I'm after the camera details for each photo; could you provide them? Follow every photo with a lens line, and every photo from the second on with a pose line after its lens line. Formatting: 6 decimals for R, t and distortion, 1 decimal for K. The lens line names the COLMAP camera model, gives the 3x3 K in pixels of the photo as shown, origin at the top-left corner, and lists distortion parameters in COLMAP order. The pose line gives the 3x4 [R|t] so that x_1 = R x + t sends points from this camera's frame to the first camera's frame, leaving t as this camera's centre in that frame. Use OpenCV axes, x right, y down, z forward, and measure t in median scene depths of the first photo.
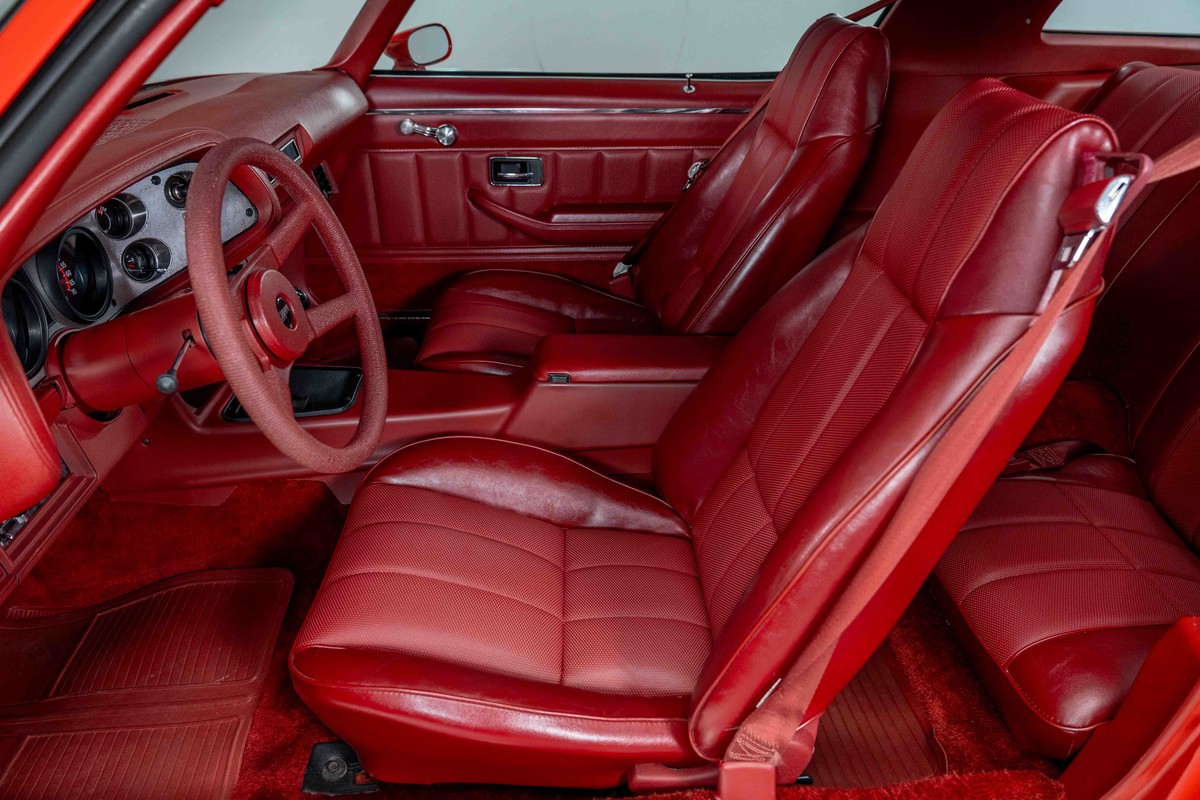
lens RADIAL K [[854.4, 0, 560.4], [0, 854.4, 372.0], [0, 0, 1]] dist [-0.027048, 0.013970]
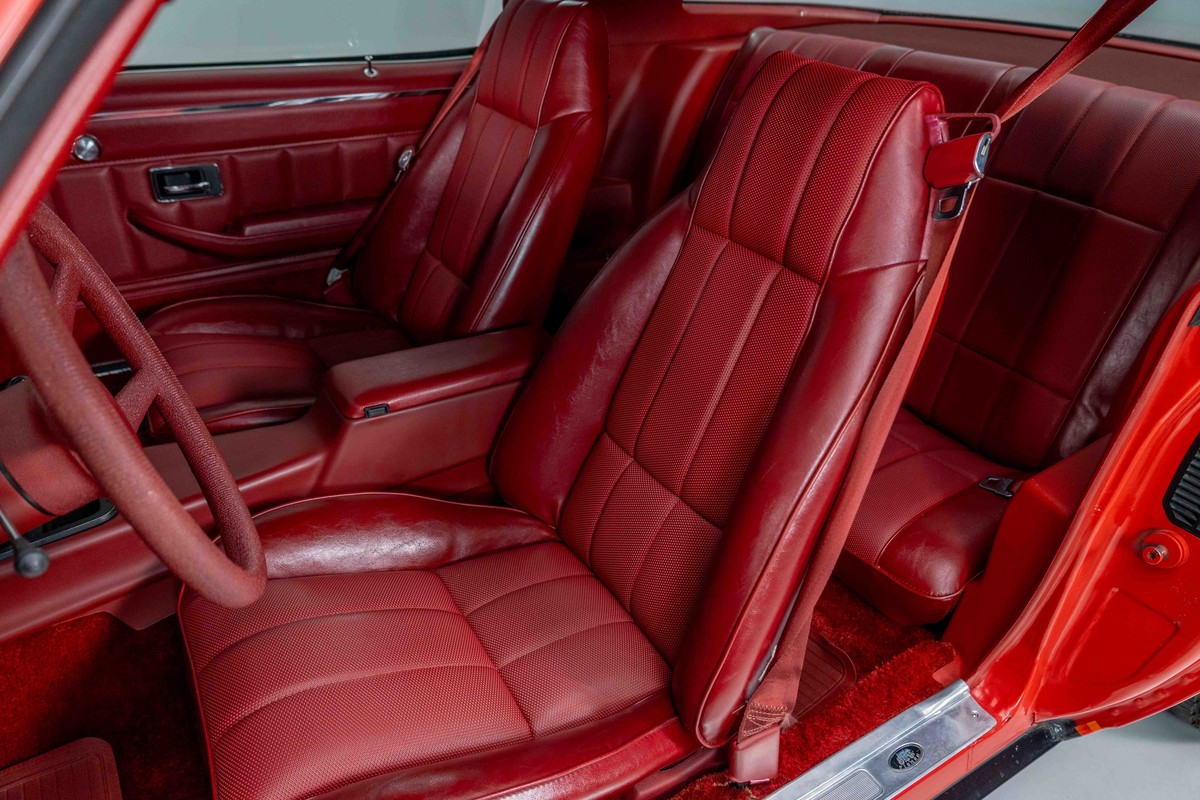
lens RADIAL K [[854.4, 0, 584.9], [0, 854.4, 376.1], [0, 0, 1]] dist [-0.027048, 0.013970]
pose [[0.861697, -0.218352, 0.458040, -0.145803], [0.202961, 0.975639, 0.083273, -0.039271], [-0.465065, 0.021209, 0.885023, 0.077474]]
